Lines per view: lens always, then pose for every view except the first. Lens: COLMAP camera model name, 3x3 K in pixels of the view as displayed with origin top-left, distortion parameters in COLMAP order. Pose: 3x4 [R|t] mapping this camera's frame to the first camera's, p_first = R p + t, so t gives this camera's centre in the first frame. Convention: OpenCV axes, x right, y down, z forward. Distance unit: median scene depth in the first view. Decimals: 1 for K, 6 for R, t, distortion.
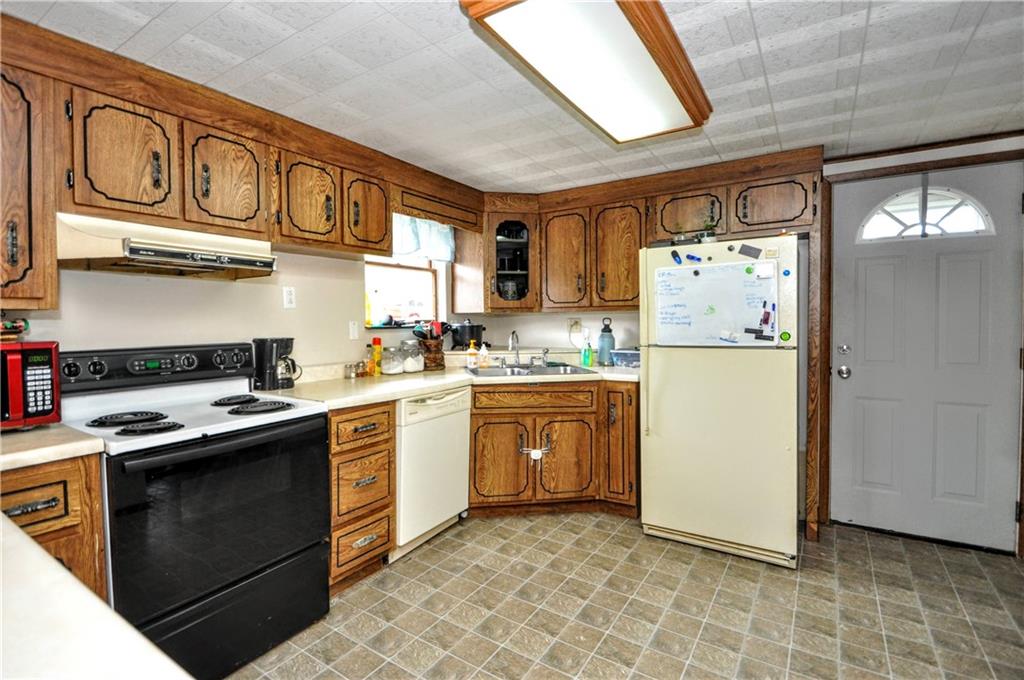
lens RADIAL K [[486.4, 0, 478.8], [0, 486.4, 331.0], [0, 0, 1]] dist [0.000473, -0.000535]
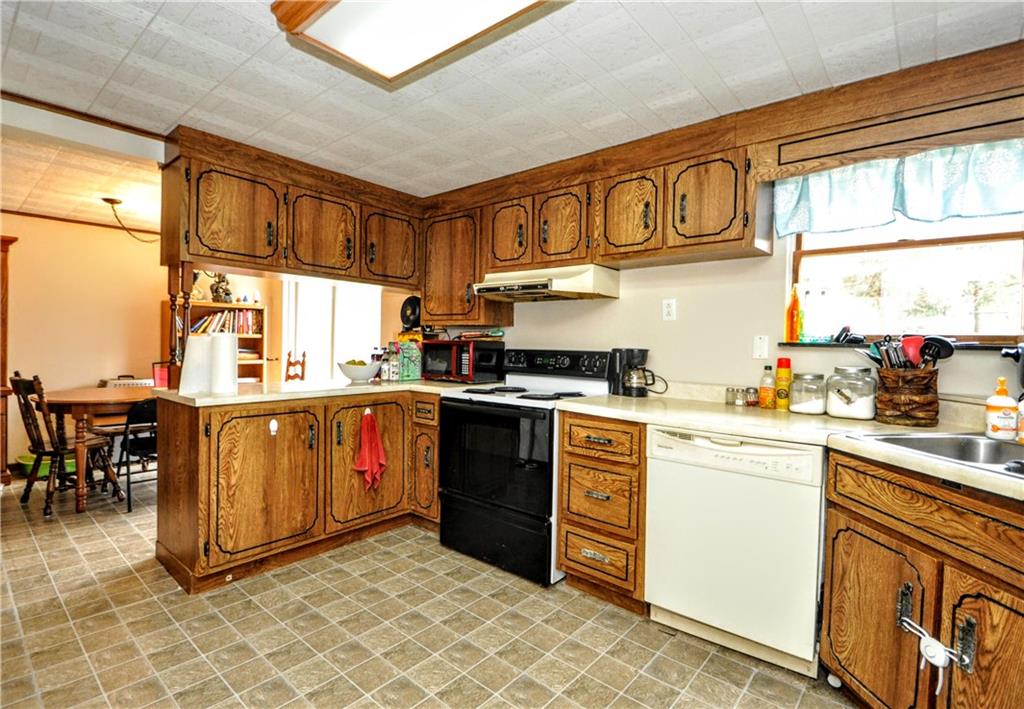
lens RADIAL K [[501.4, 0, 489.0], [0, 501.4, 350.3], [0, 0, 1]] dist [0.019218, -0.020132]
pose [[-0.123863, 0.019330, -0.992111, 0.625549], [-0.044570, 0.998693, 0.025023, 0.003561], [0.991298, 0.047318, -0.122840, 0.712870]]
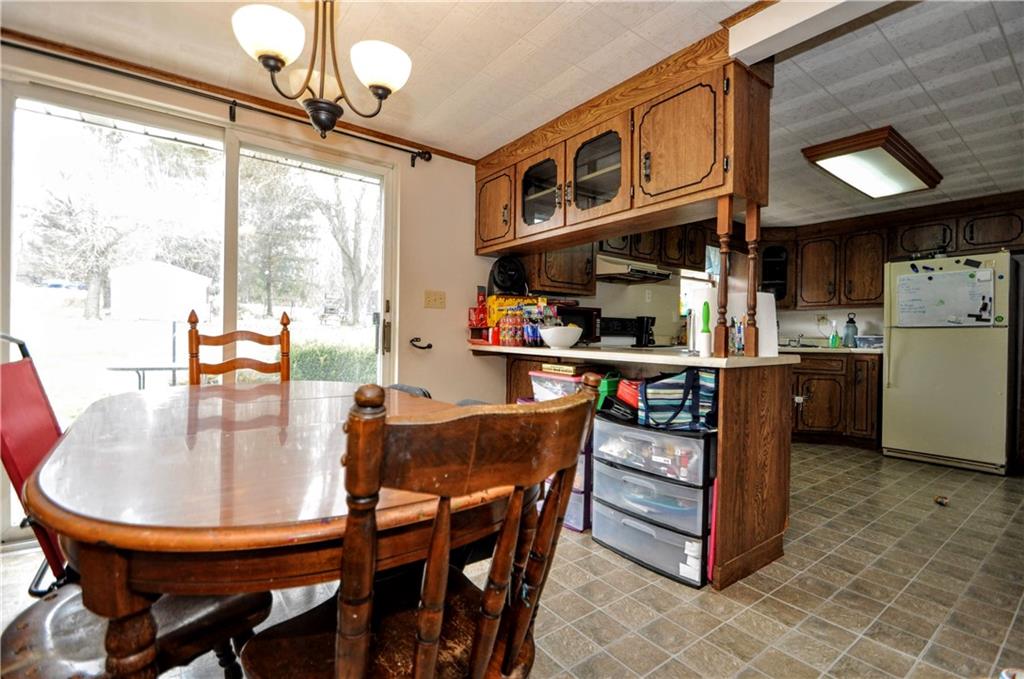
lens RADIAL K [[459.1, 0, 512.0], [0, 459.1, 339.5], [0, 0, 1]] dist [0.018445, -0.018717]
pose [[0.949631, 0.025373, -0.312342, -0.310036], [-0.029959, 0.999502, -0.009891, 0.114602], [0.311935, 0.018750, 0.949918, -0.702622]]
